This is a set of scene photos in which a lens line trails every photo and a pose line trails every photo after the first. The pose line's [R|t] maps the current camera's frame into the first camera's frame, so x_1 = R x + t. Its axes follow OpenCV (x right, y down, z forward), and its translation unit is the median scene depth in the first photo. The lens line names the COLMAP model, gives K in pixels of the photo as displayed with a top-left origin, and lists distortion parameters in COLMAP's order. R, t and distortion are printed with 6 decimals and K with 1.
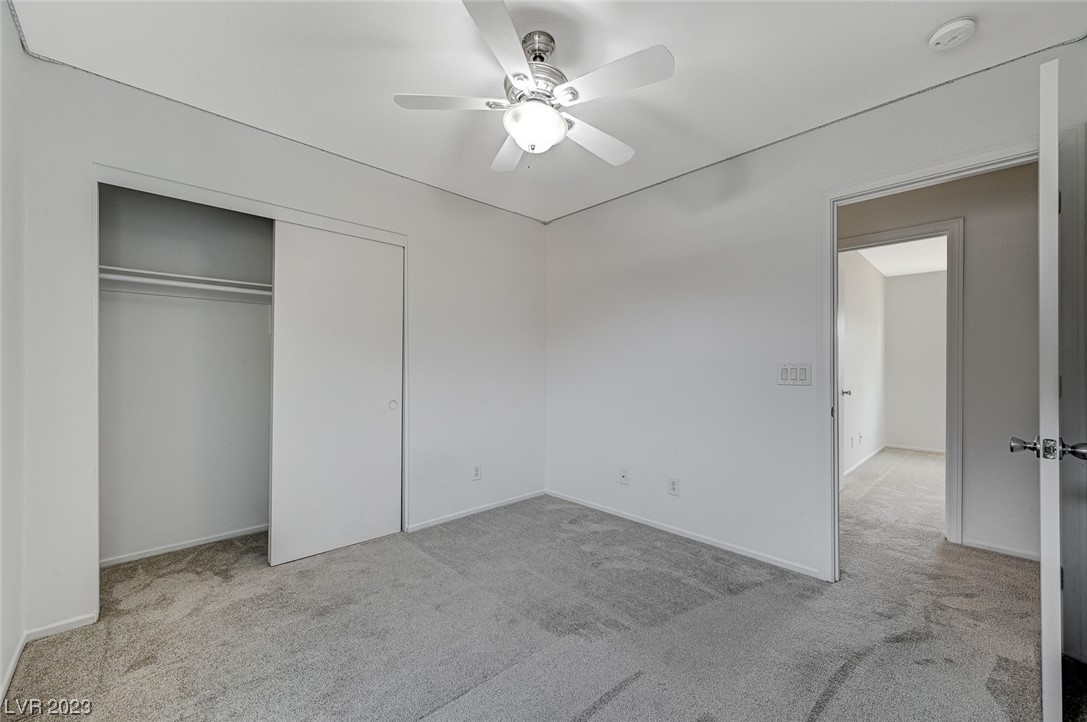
lens RADIAL K [[436.5, 0, 543.5], [0, 436.5, 361.0], [0, 0, 1]] dist [0.001407, 0.000568]
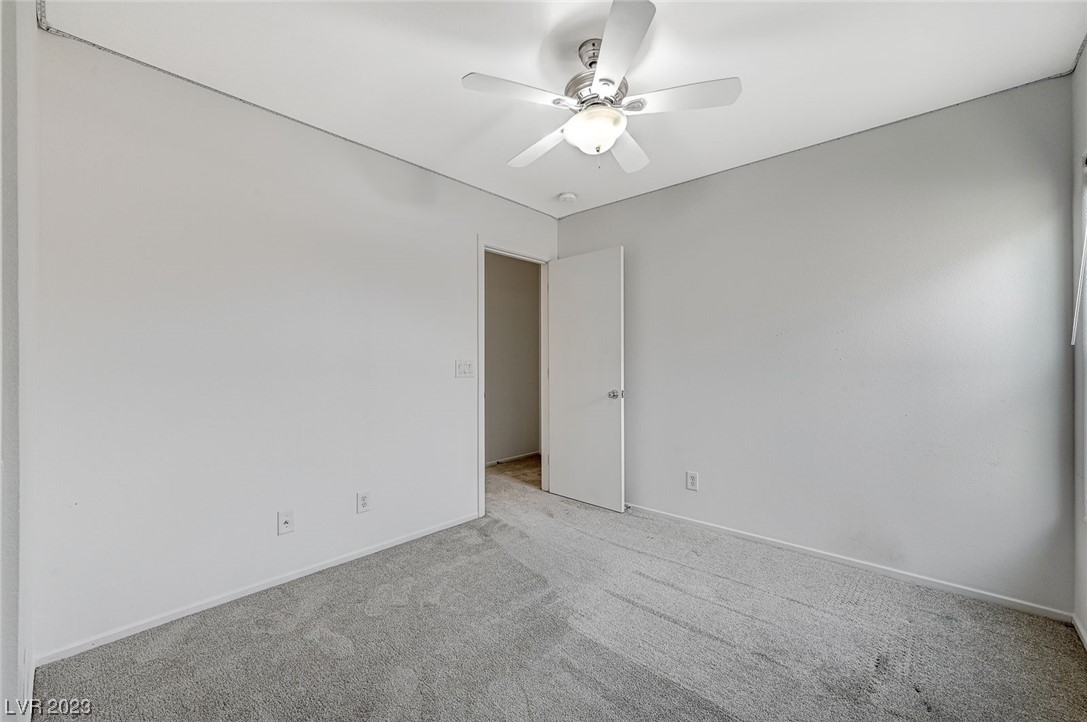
lens RADIAL K [[444.7, 0, 543.5], [0, 444.7, 361.0], [0, 0, 1]] dist [0.002219, 0.000203]
pose [[-0.066510, -0.006337, 0.997766, -0.770052], [-0.006927, 0.999959, 0.005889, -0.006276], [-0.997762, -0.006520, -0.066551, 0.874175]]
